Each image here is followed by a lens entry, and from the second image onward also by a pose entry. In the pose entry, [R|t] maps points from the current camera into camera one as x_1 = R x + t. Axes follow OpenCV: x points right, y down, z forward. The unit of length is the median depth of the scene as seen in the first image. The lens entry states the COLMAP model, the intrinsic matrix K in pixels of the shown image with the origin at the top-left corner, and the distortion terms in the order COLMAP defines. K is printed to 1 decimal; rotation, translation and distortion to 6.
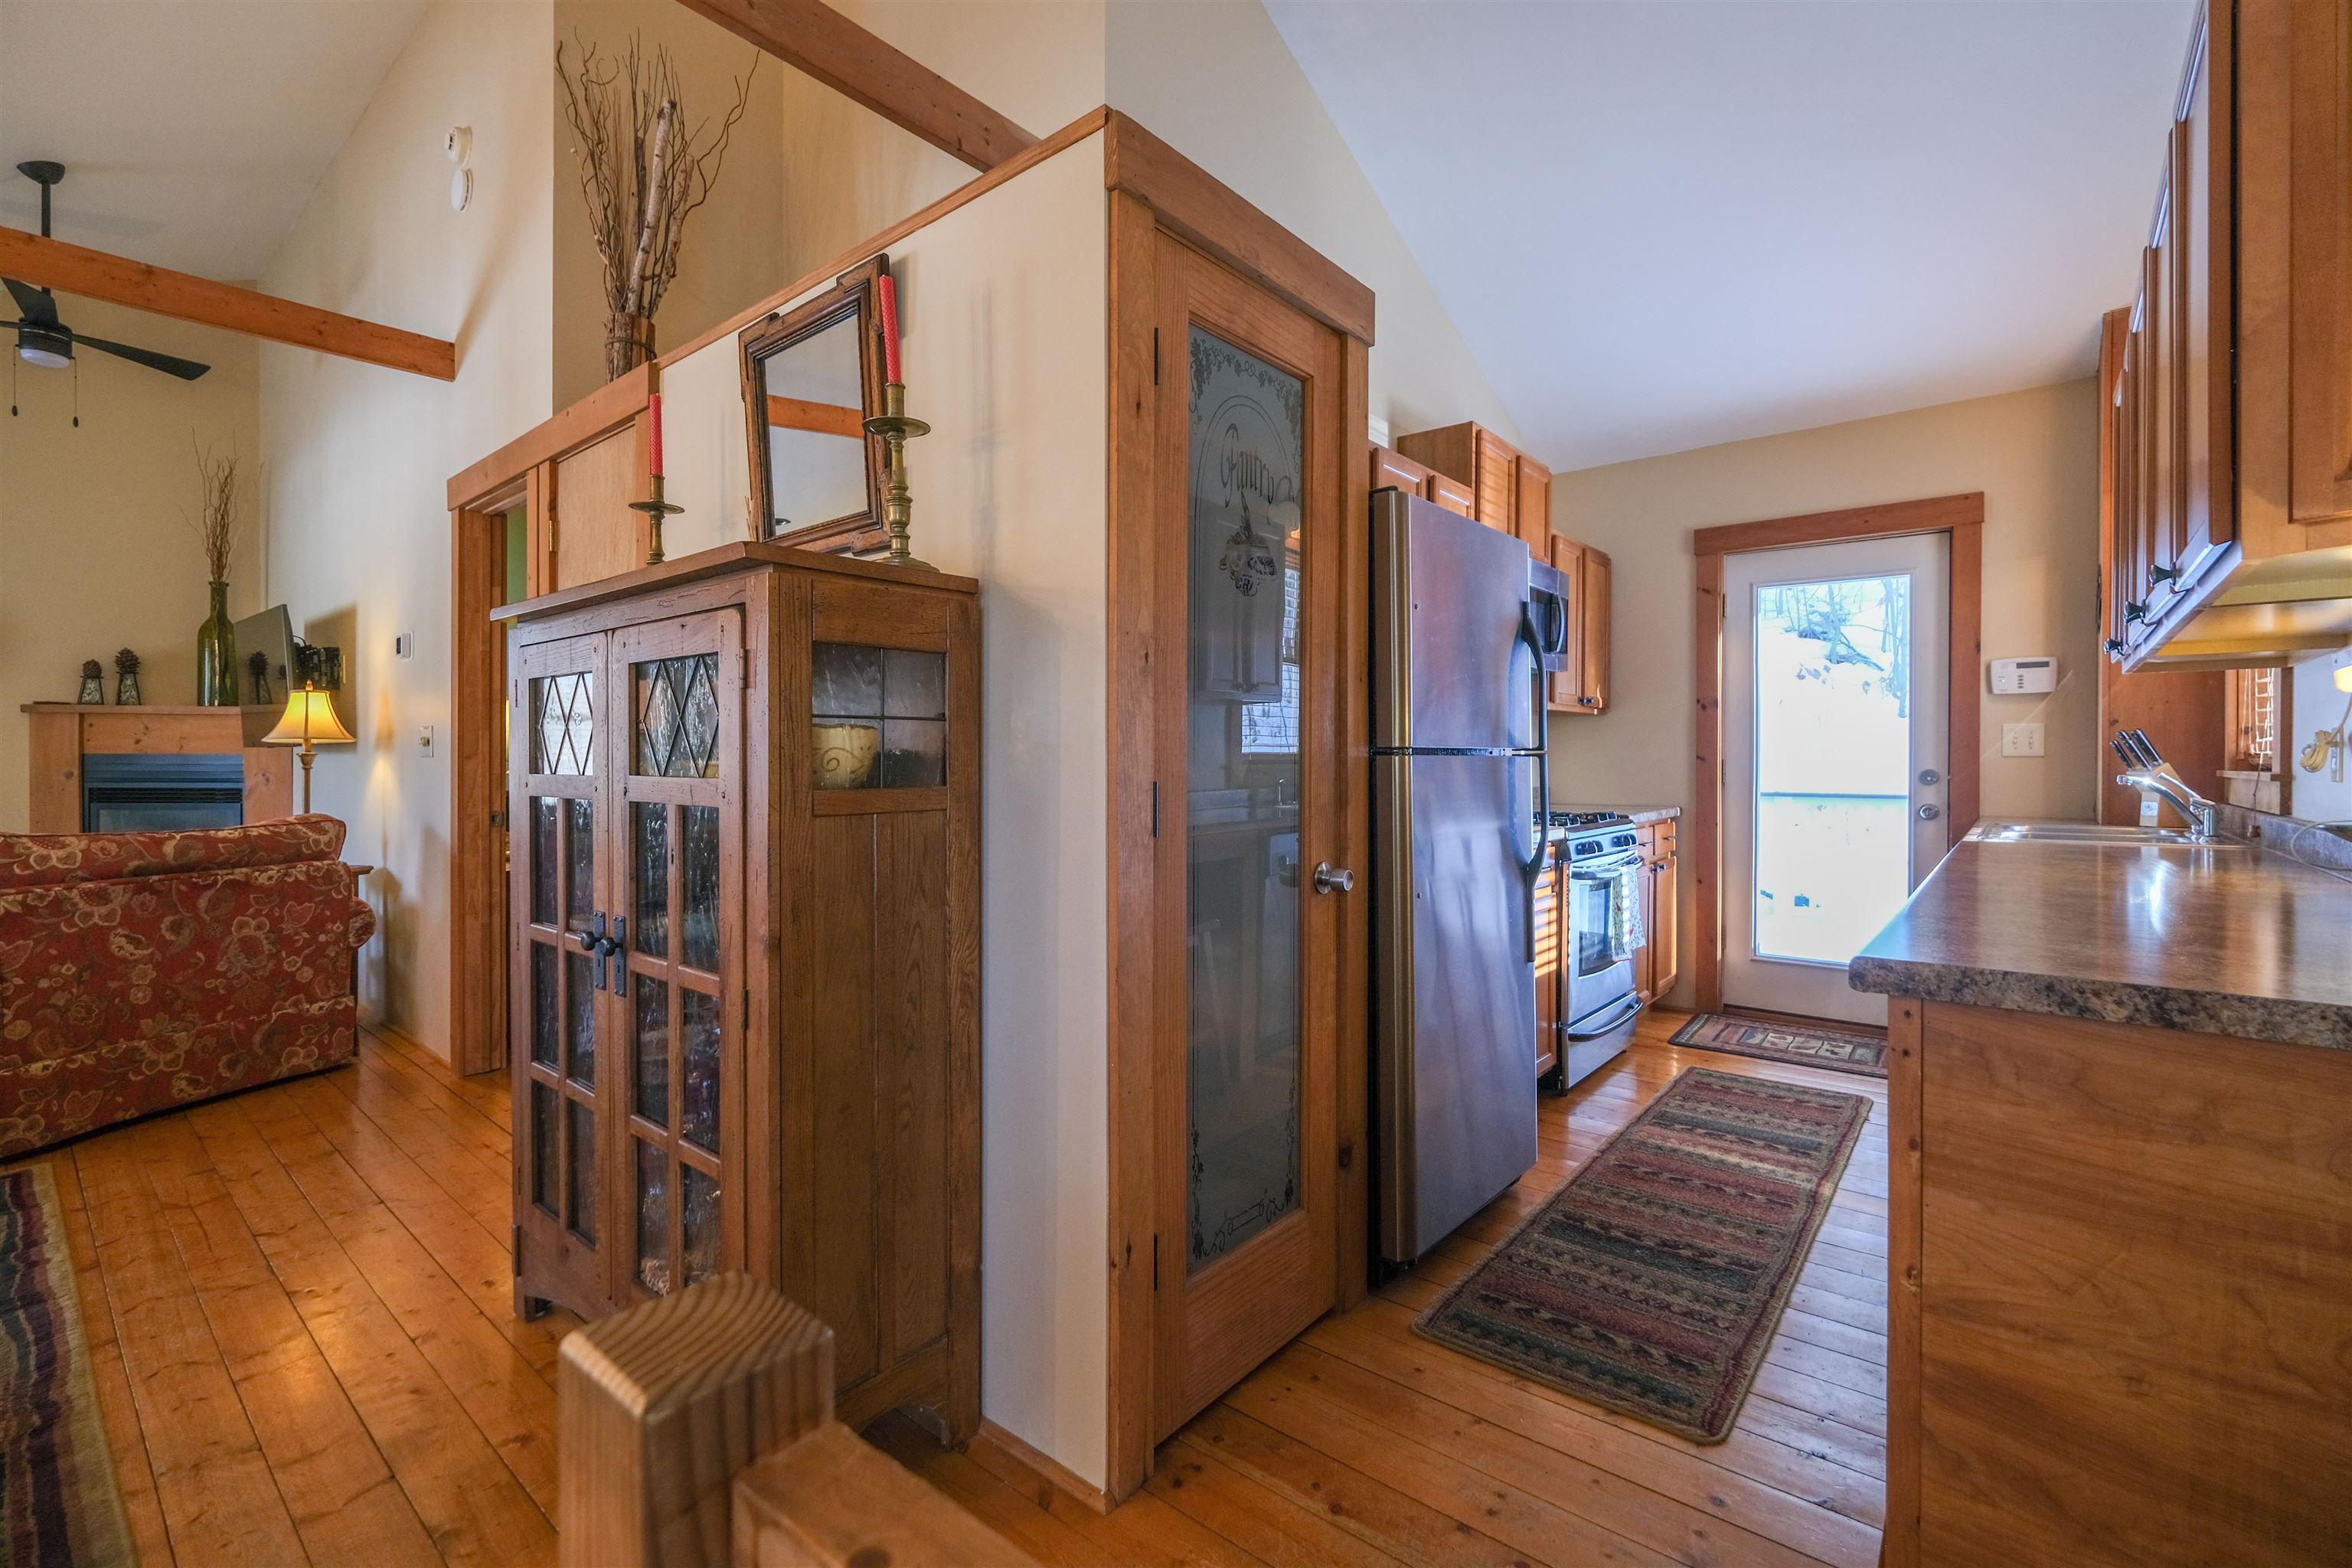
lens RADIAL K [[1016.8, 0, 1158.7], [0, 1016.8, 768.1], [0, 0, 1]] dist [-0.000153, 0.000477]
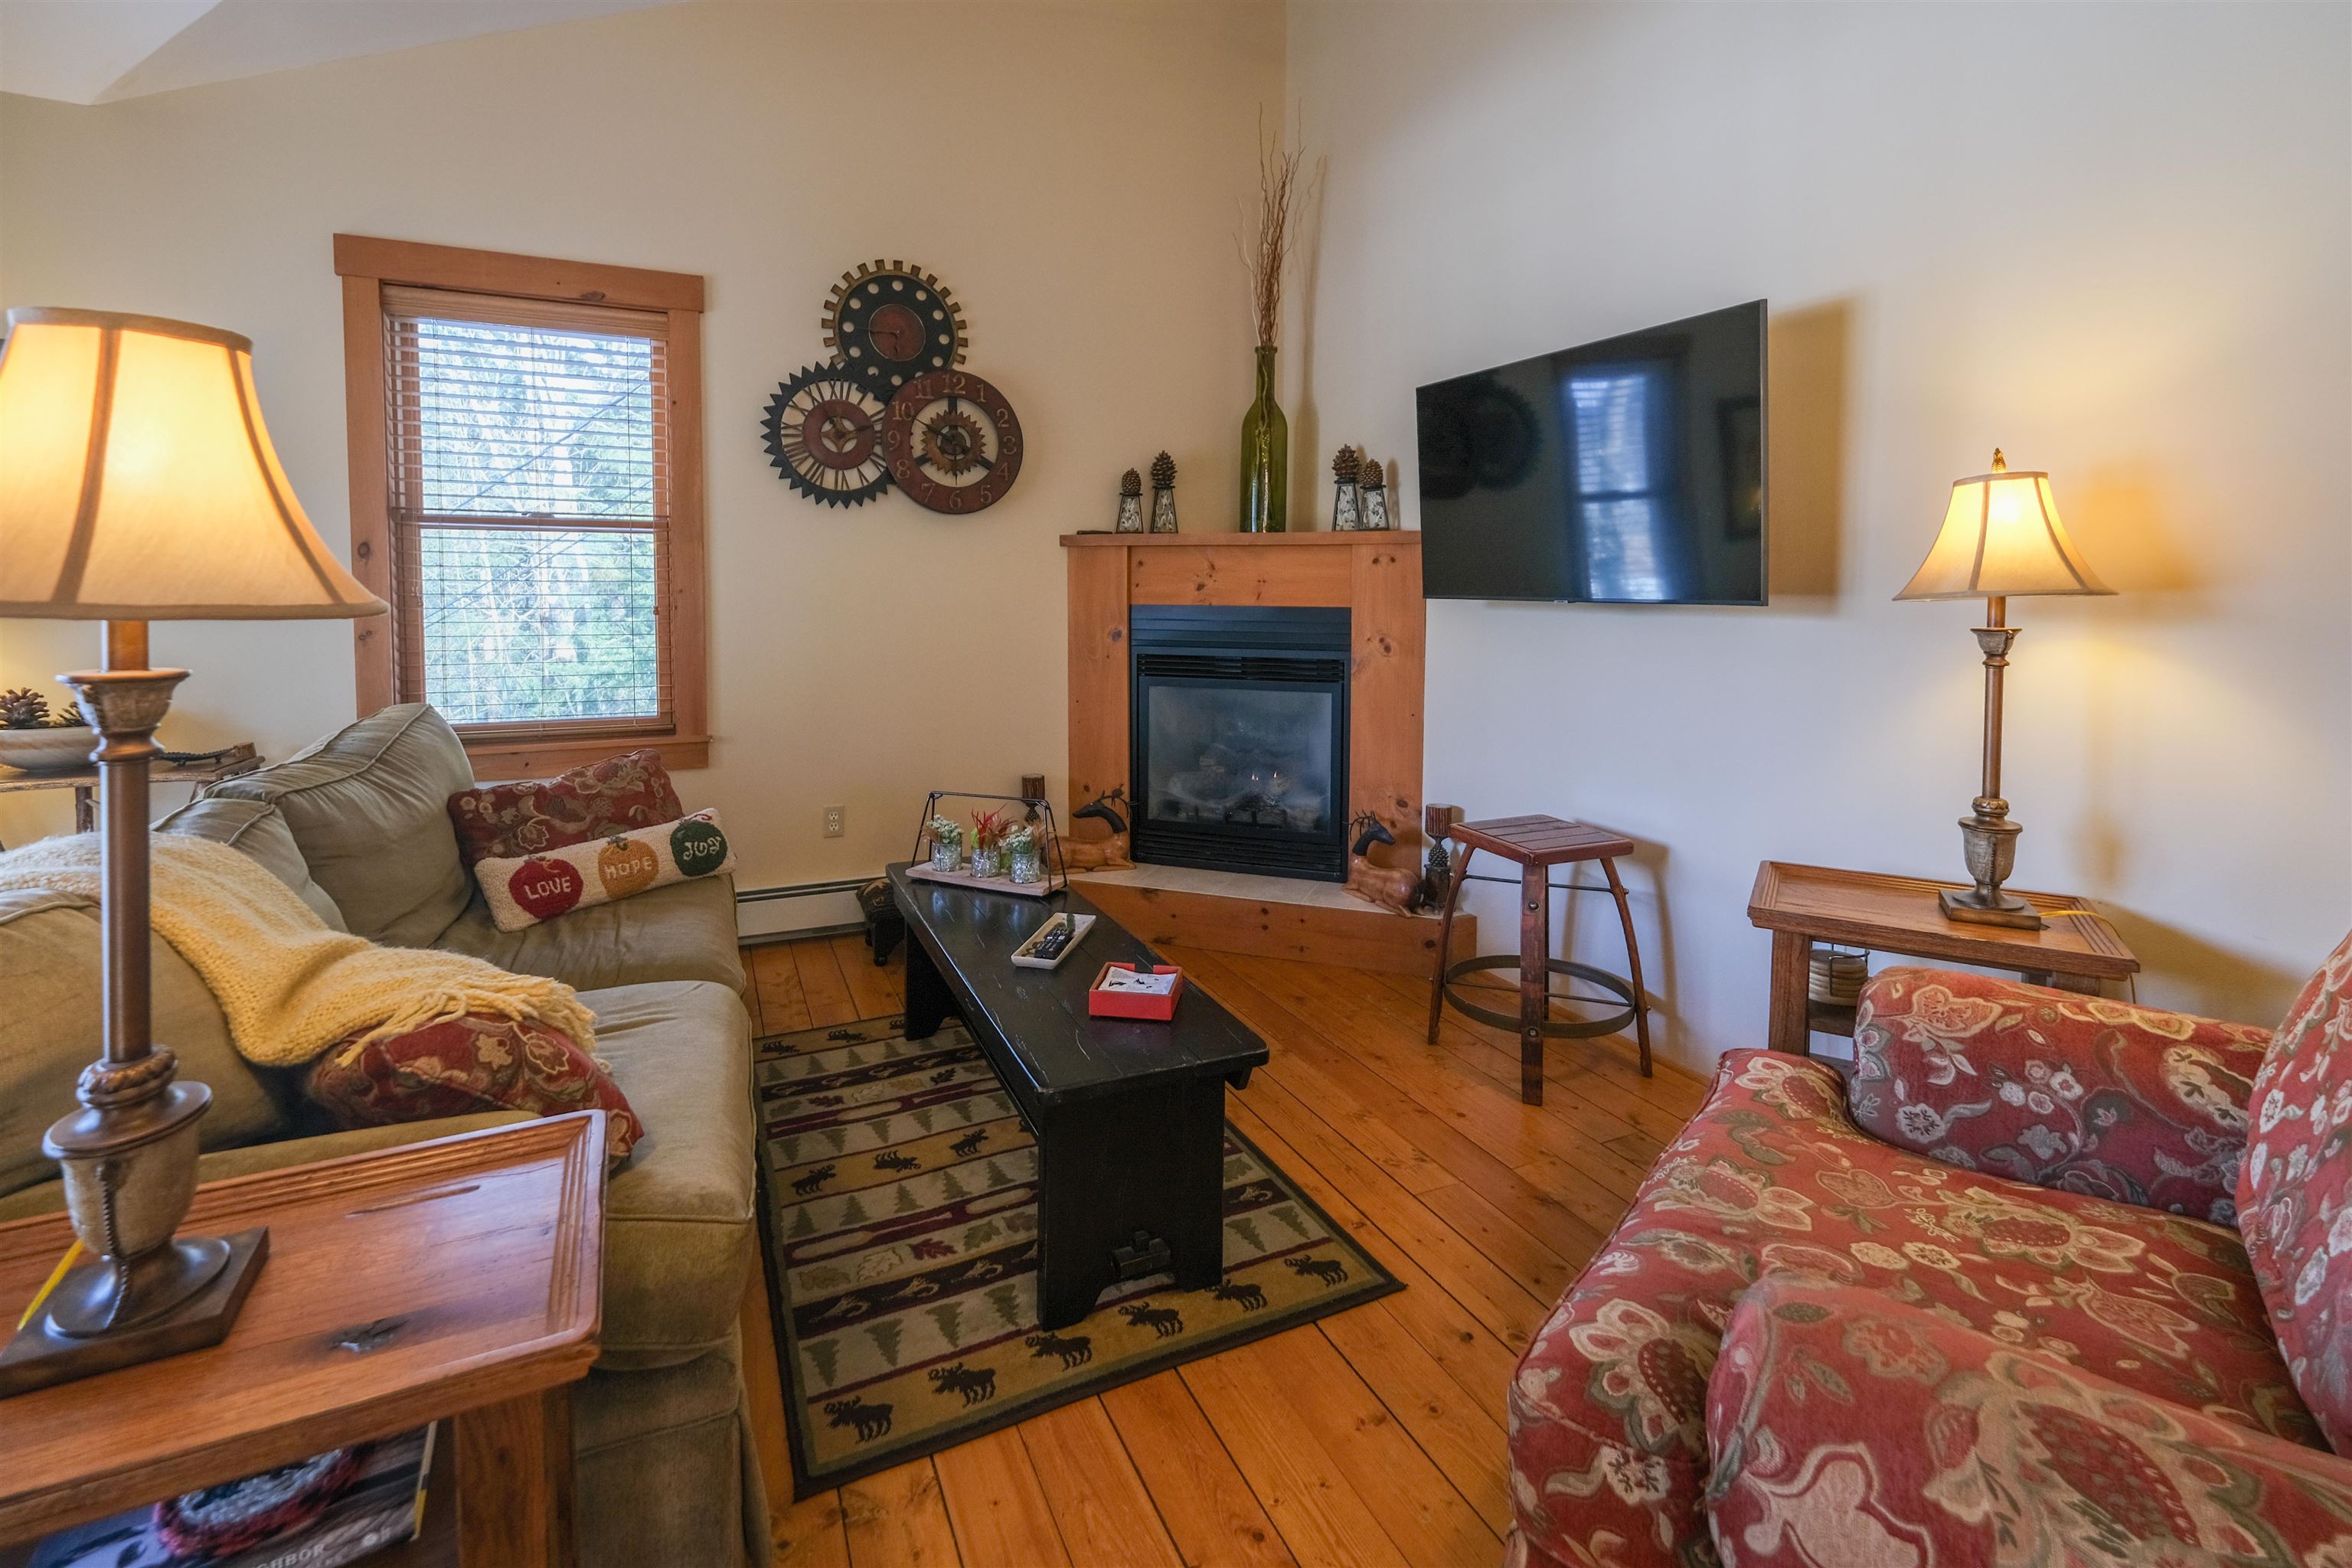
lens RADIAL K [[1039.2, 0, 1173.6], [0, 1039.2, 634.0], [0, 0, 1]] dist [-0.000589, -0.001217]
pose [[0.912911, 0.017408, -0.407787, -1.183077], [-0.002370, 0.999299, 0.037355, -0.032935], [0.408152, -0.033135, 0.912313, 0.581272]]
